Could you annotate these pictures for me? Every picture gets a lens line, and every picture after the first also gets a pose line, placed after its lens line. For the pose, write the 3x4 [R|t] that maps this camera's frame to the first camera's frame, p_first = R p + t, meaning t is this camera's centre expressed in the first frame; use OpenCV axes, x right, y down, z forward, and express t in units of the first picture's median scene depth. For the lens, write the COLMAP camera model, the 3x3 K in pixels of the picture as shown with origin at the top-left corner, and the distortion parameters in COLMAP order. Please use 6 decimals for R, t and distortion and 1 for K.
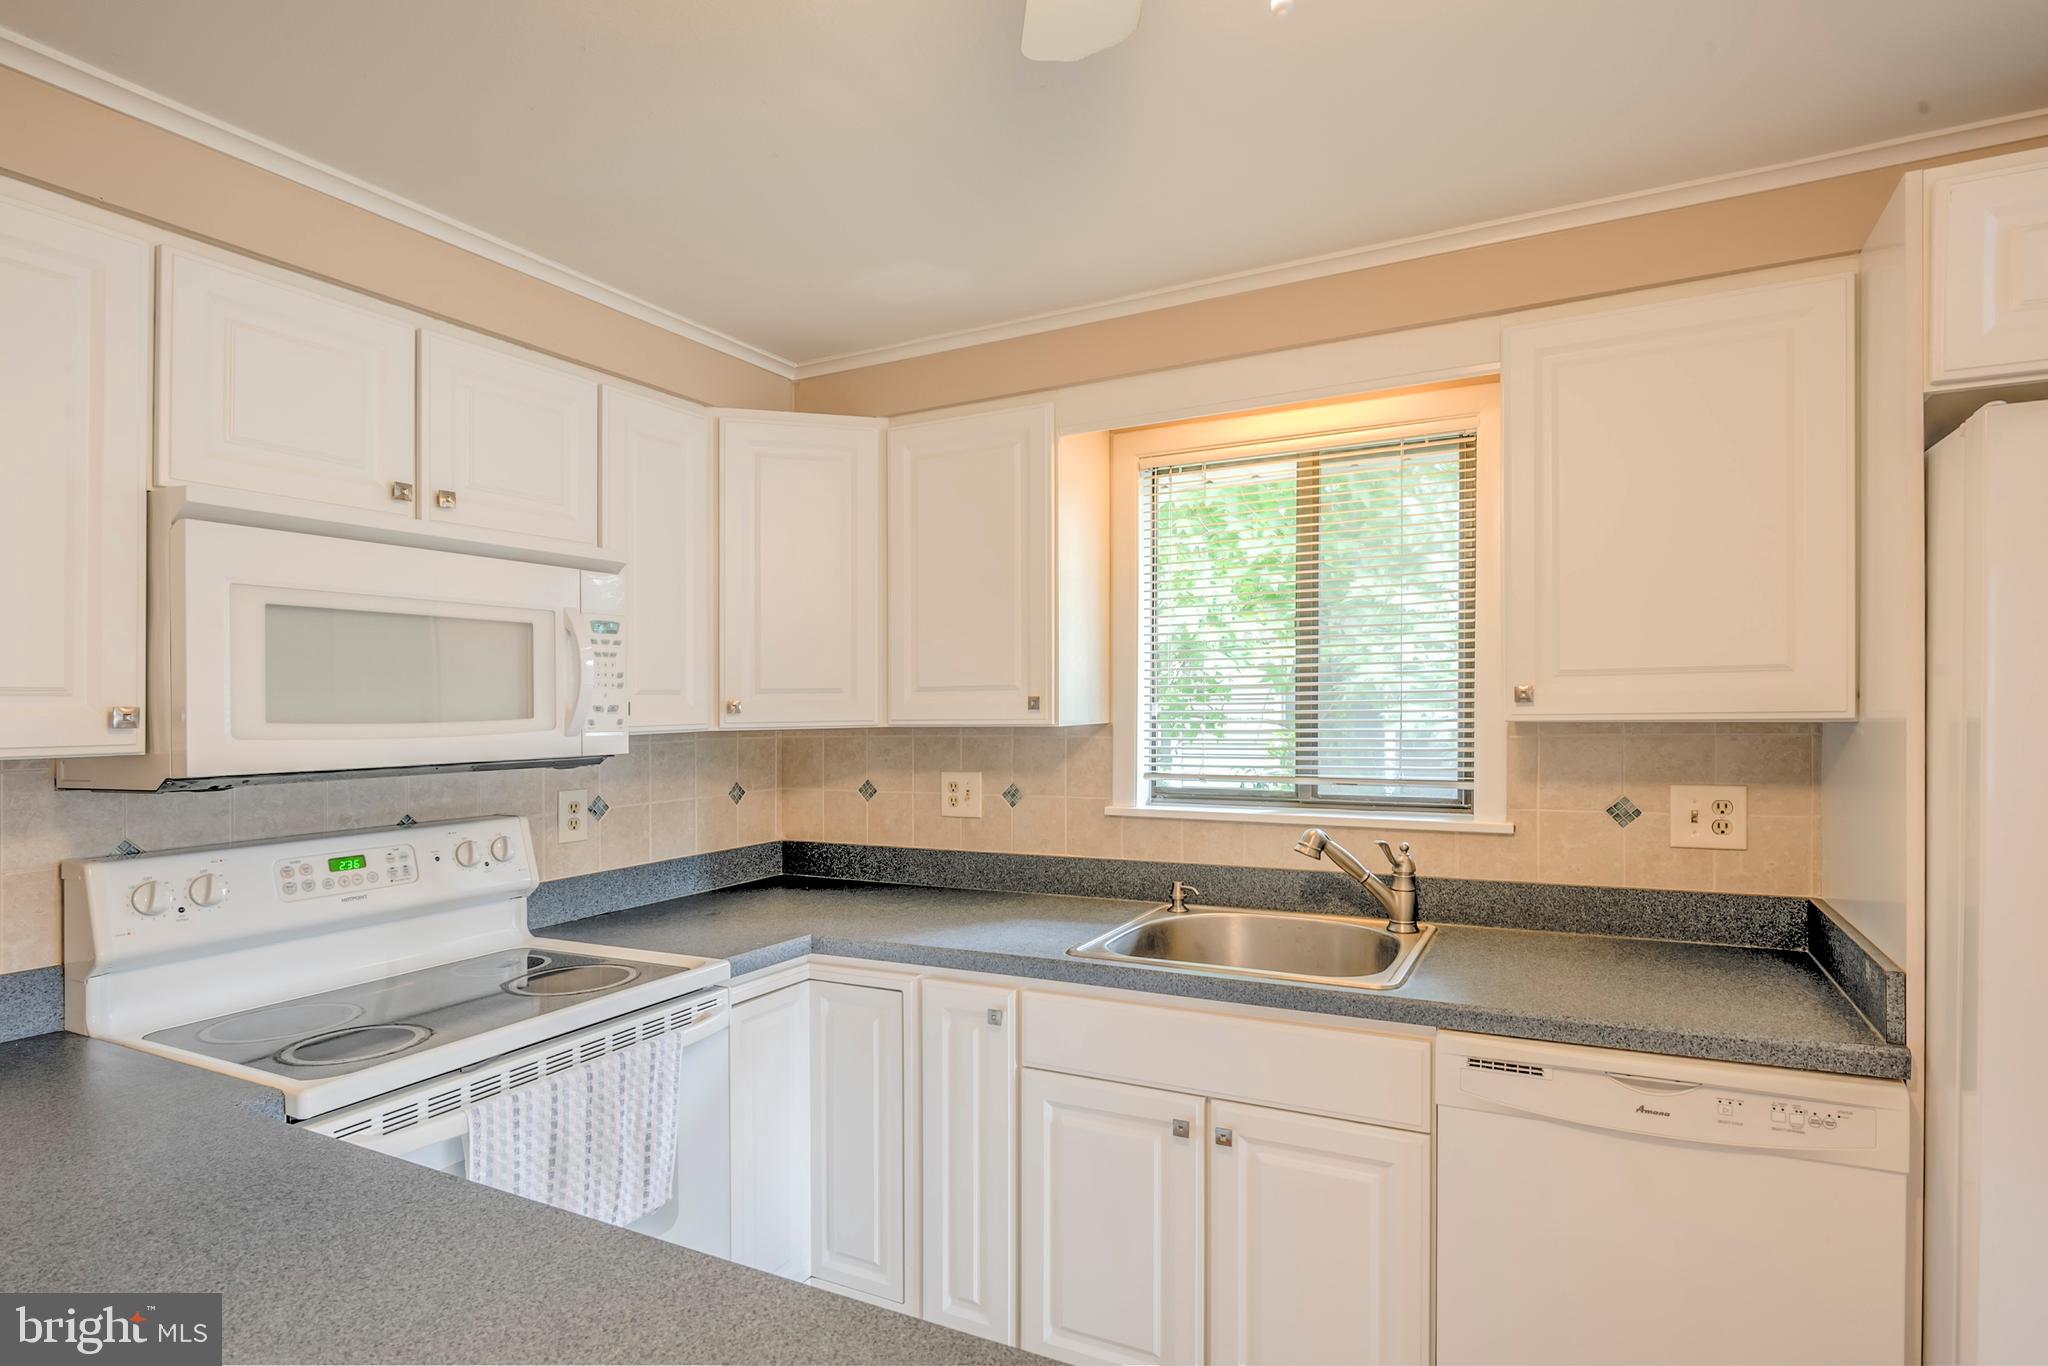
lens RADIAL K [[1026.9, 0, 1072.2], [0, 1026.9, 691.7], [0, 0, 1]] dist [-0.005099, -0.003112]
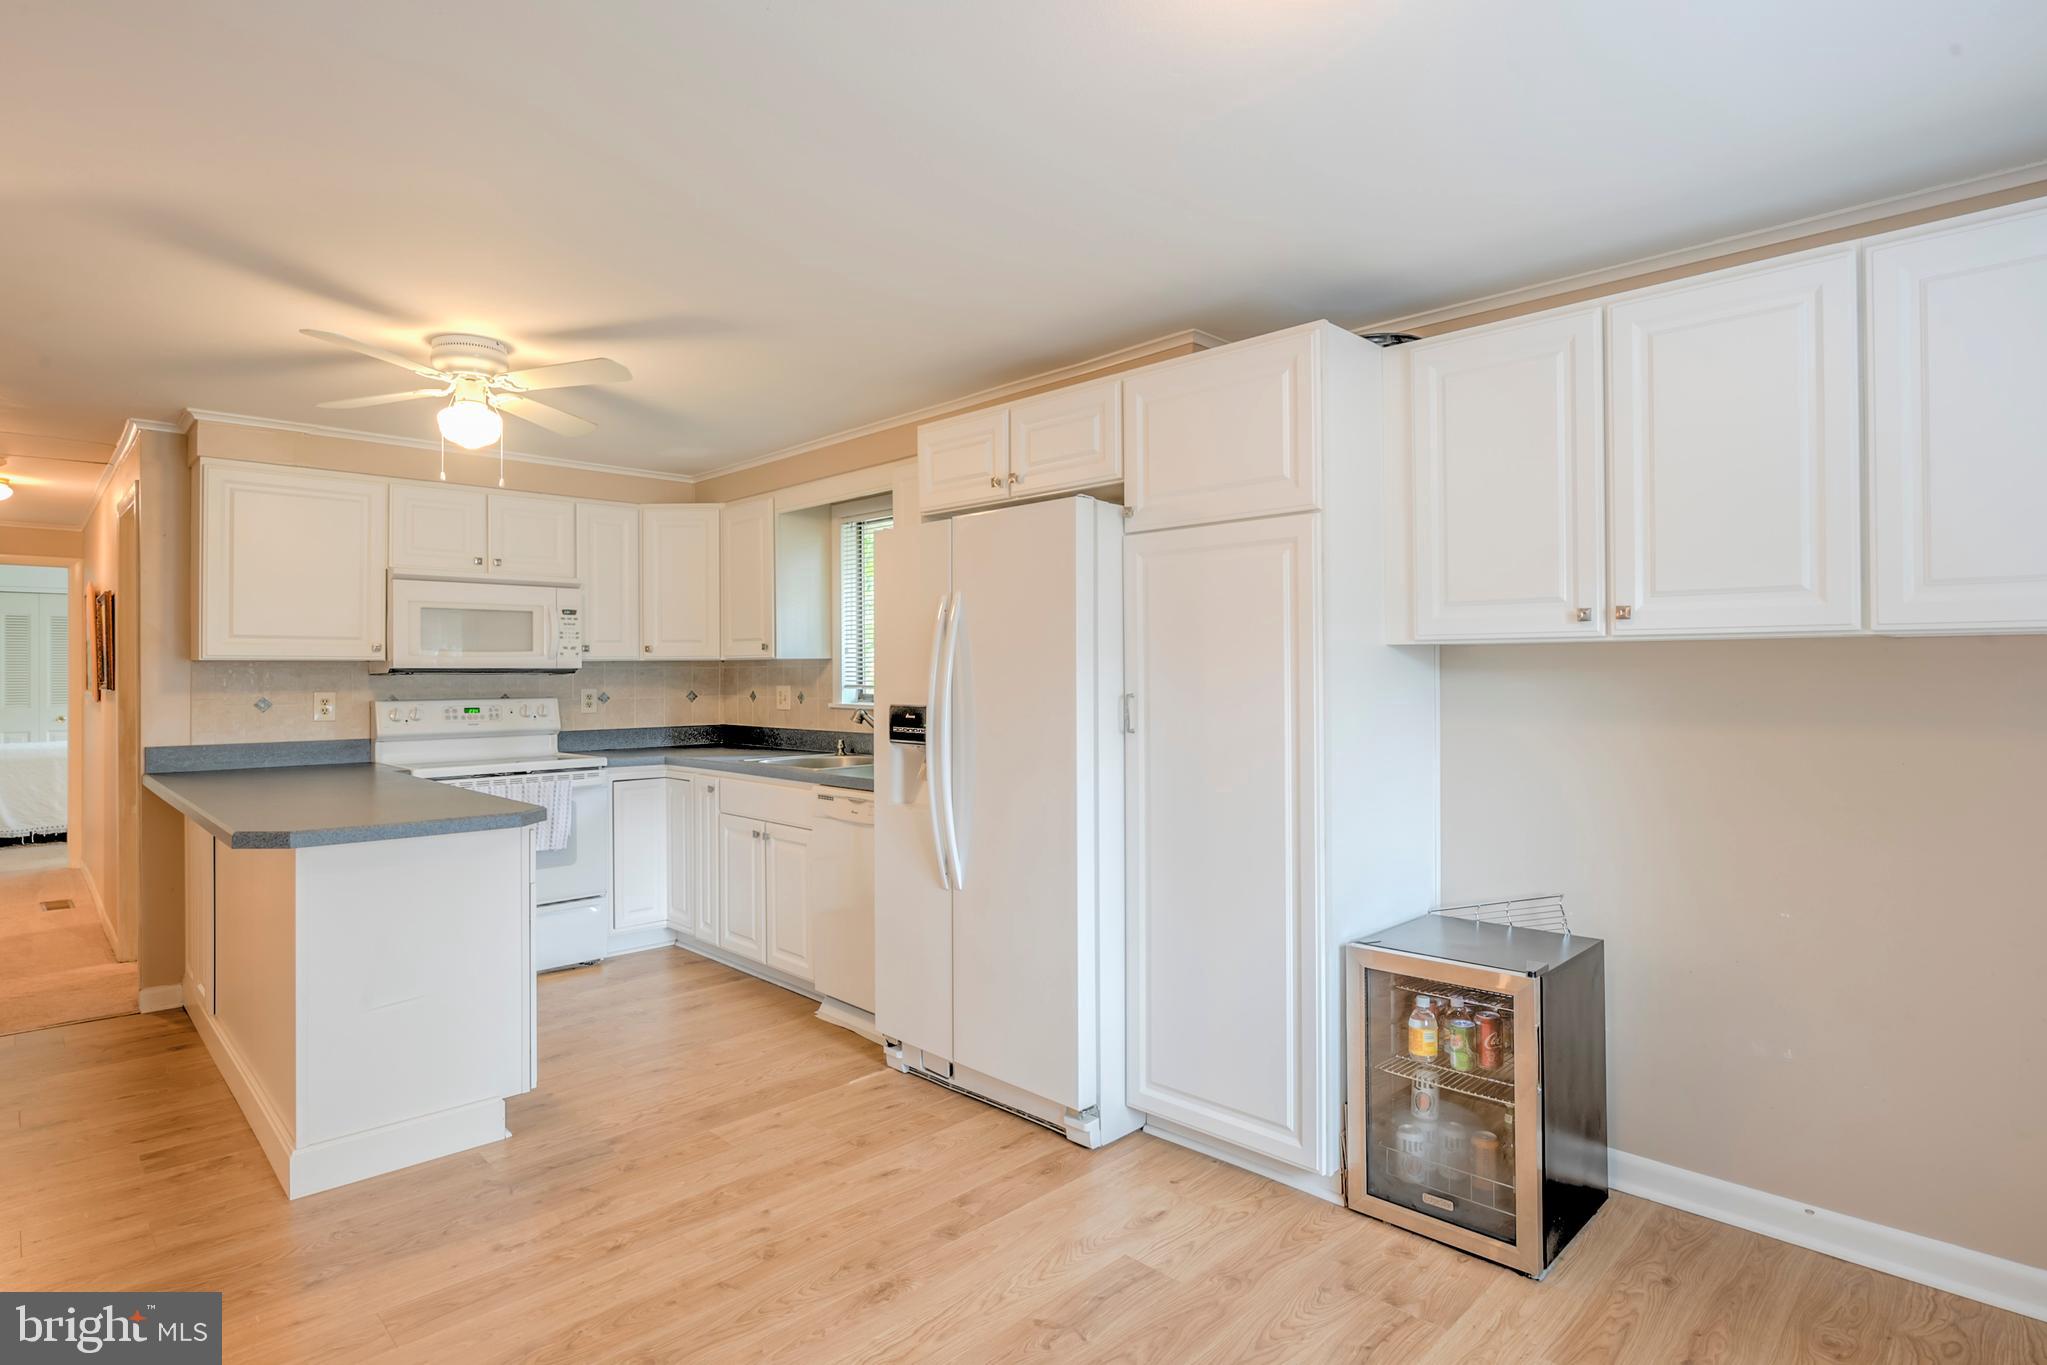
lens RADIAL K [[1026.4, 0, 1052.0], [0, 1026.4, 671.1], [0, 0, 1]] dist [-0.005099, -0.003112]
pose [[0.952250, 0.009803, -0.305161, 1.289728], [-0.005051, 0.999853, 0.016359, 0.025451], [0.305277, -0.014037, 0.952160, -0.862608]]
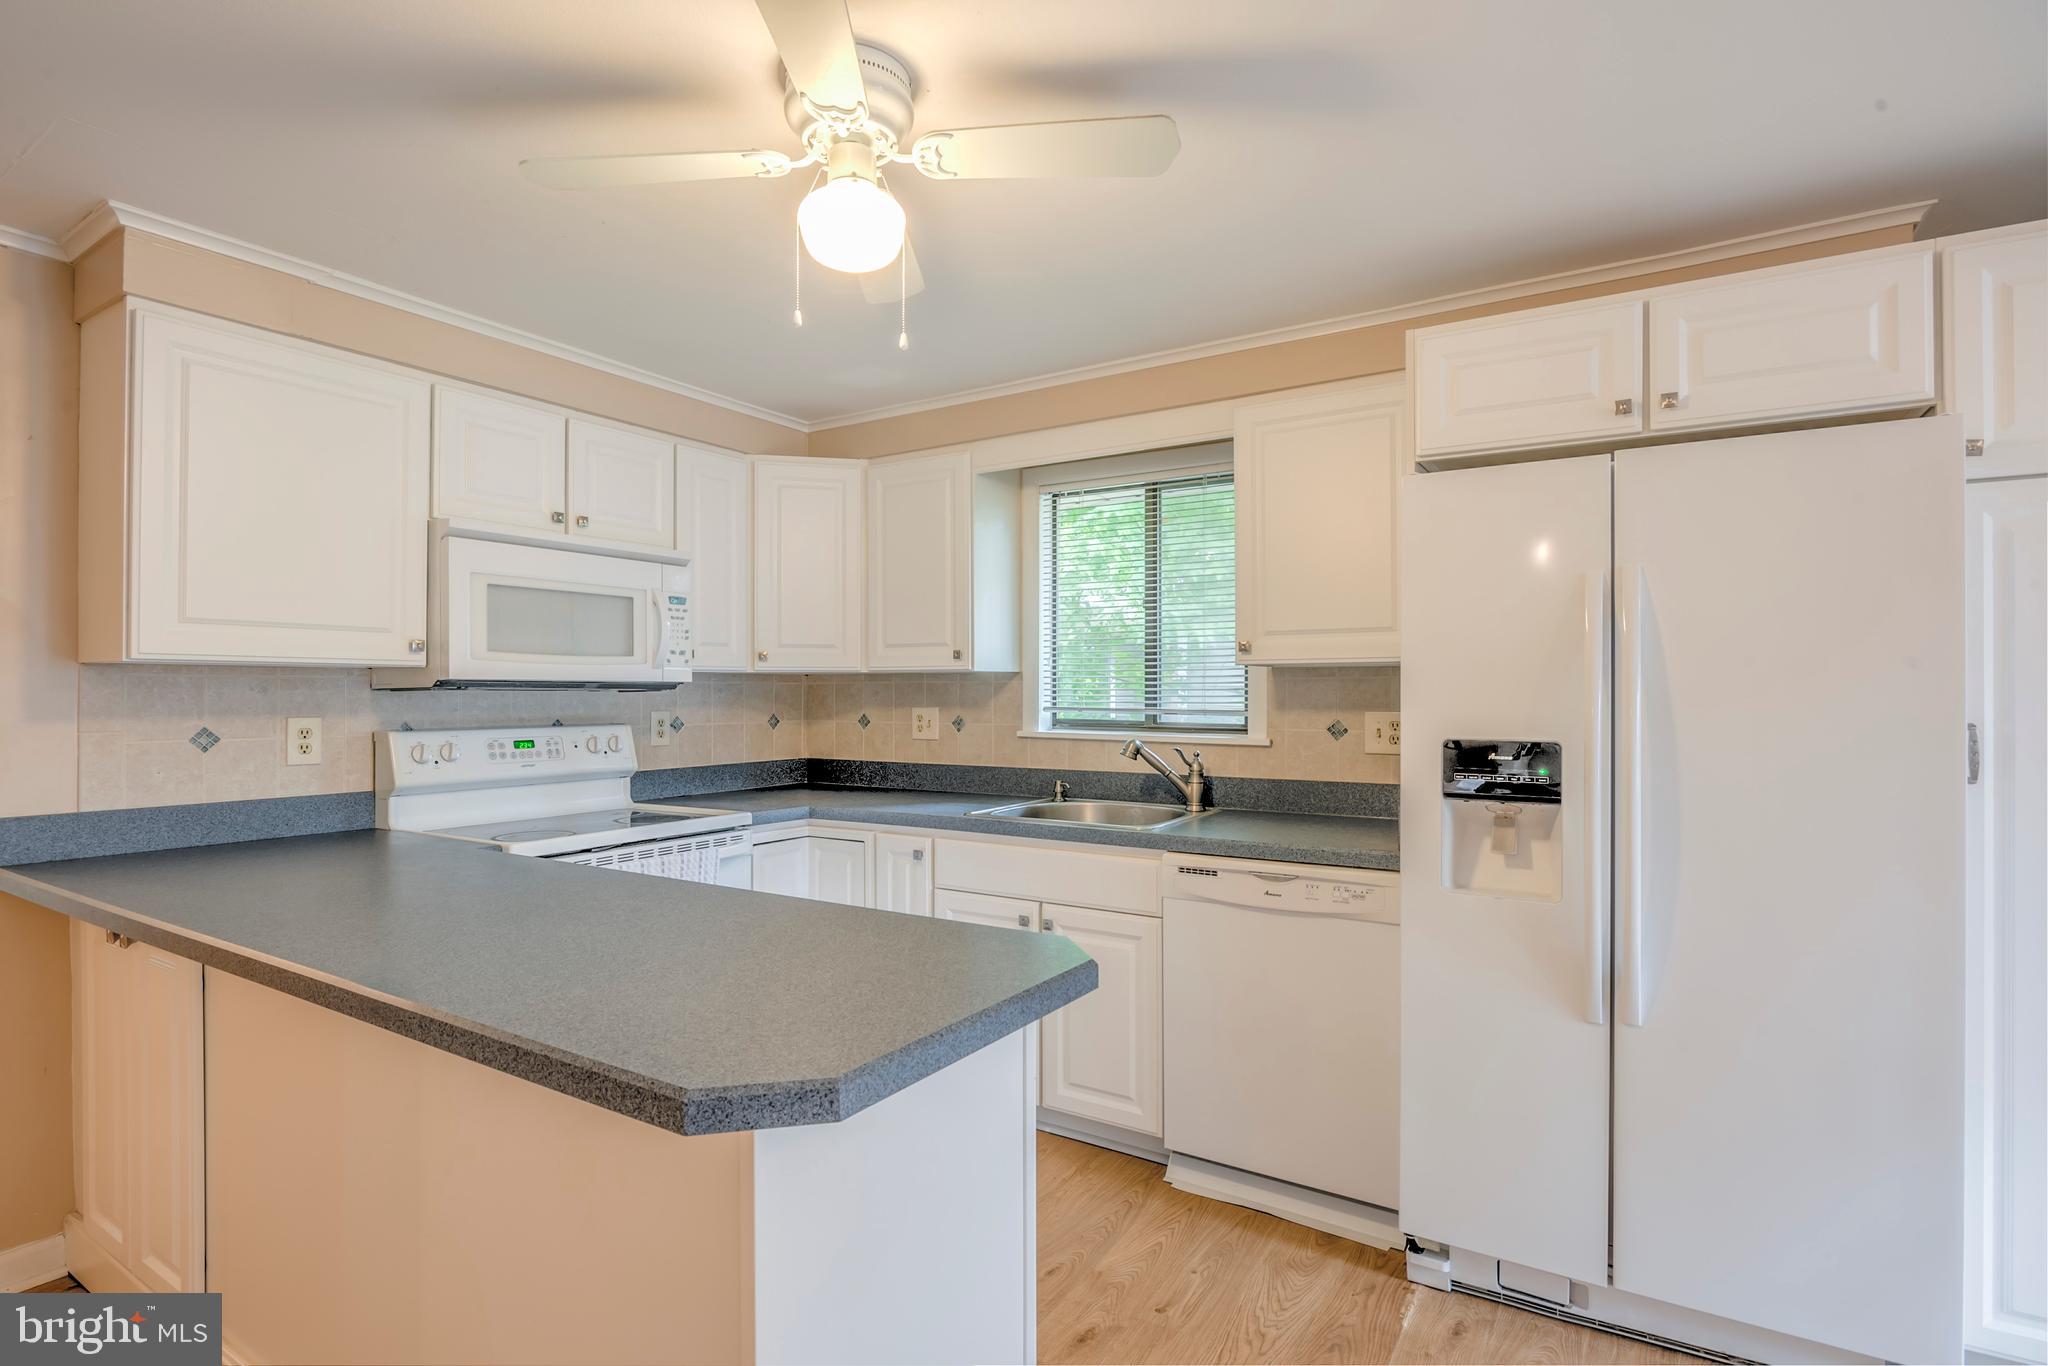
lens RADIAL K [[1026.9, 0, 1054.6], [0, 1026.9, 697.6], [0, 0, 1]] dist [-0.005099, -0.003112]
pose [[0.994705, 0.015609, -0.101579, 0.281638], [-0.013689, 0.999715, 0.019568, 0.047063], [0.101855, -0.018074, 0.994635, -0.508668]]
